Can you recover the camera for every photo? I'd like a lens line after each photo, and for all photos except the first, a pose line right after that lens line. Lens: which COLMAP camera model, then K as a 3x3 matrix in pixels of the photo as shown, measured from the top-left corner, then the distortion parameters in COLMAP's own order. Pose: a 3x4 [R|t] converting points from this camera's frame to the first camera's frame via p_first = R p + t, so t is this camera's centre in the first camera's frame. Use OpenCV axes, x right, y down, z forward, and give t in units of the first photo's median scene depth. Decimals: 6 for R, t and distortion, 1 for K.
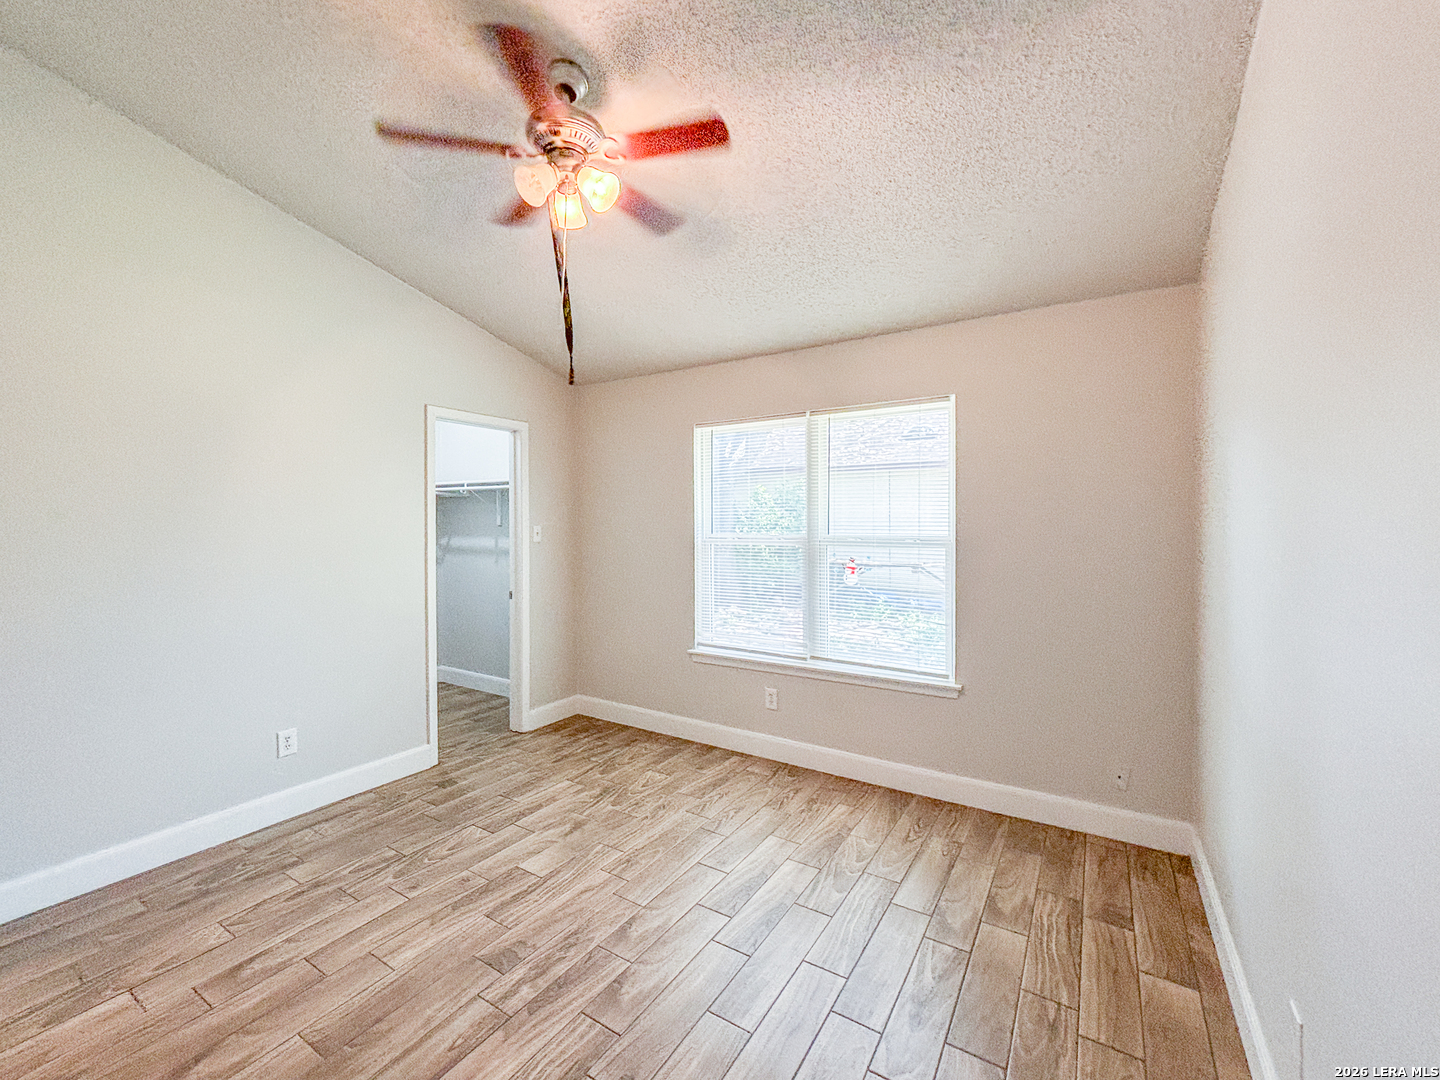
lens RADIAL K [[619.4, 0, 703.8], [0, 619.4, 521.2], [0, 0, 1]] dist [0.002413, 0.000685]
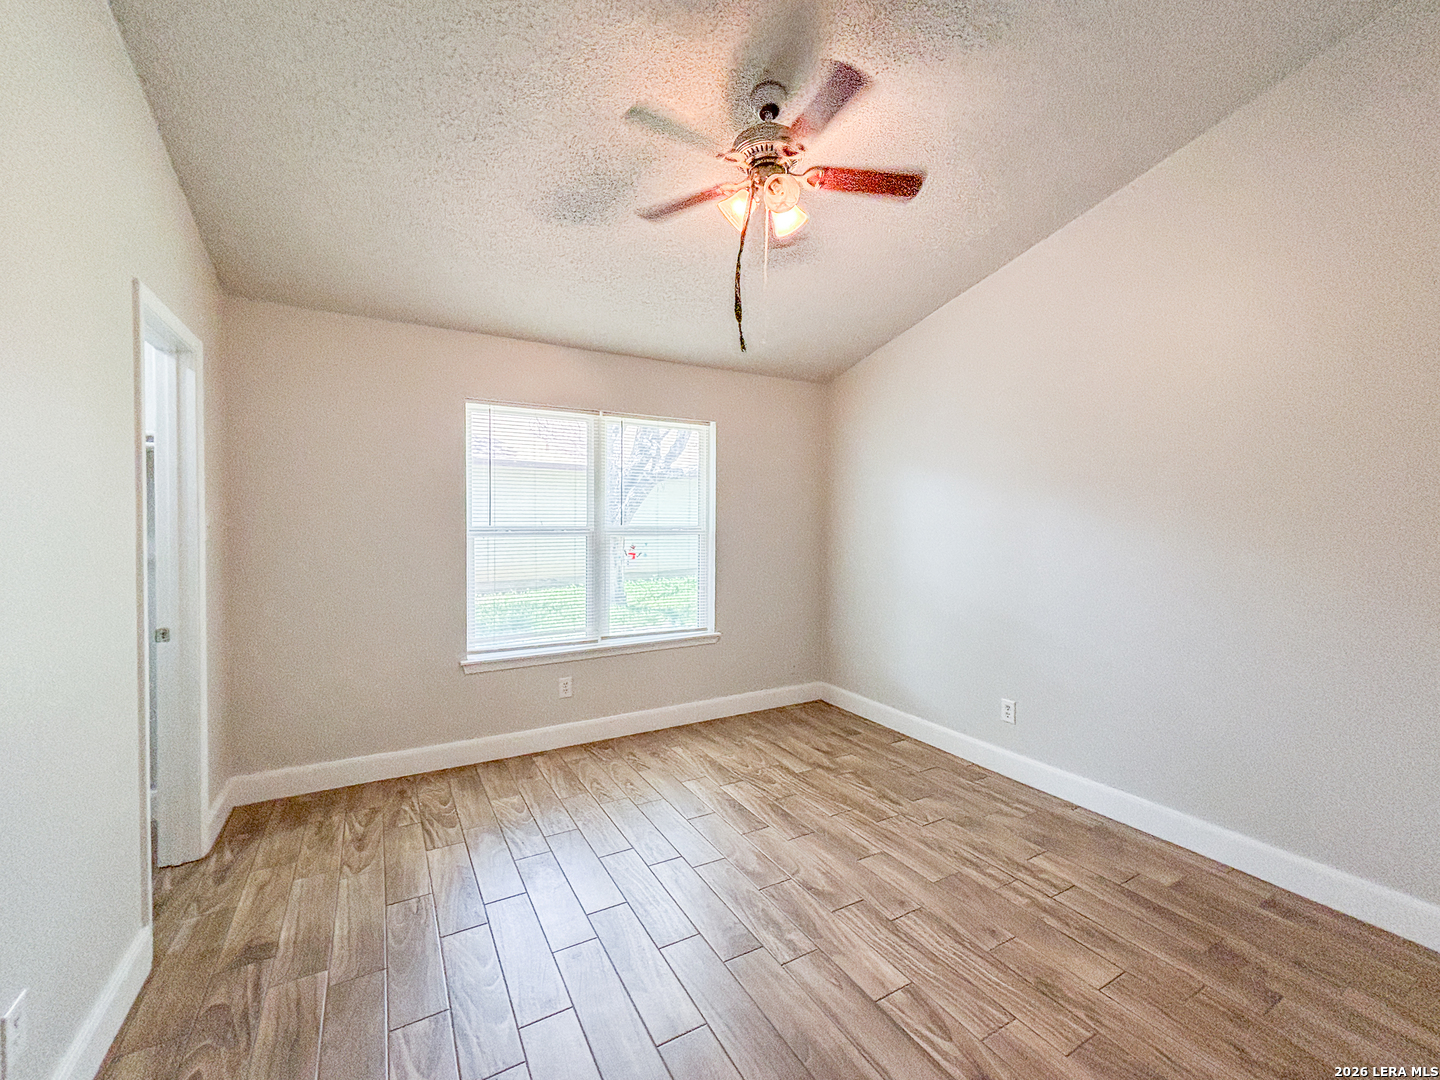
lens RADIAL K [[599.1, 0, 738.5], [0, 599.1, 524.2], [0, 0, 1]] dist [0.001564, 0.001021]
pose [[0.448341, -0.005770, 0.893844, -0.840259], [-0.010911, 0.999869, 0.011927, 0.005586], [-0.893796, -0.015100, 0.448220, 0.403188]]
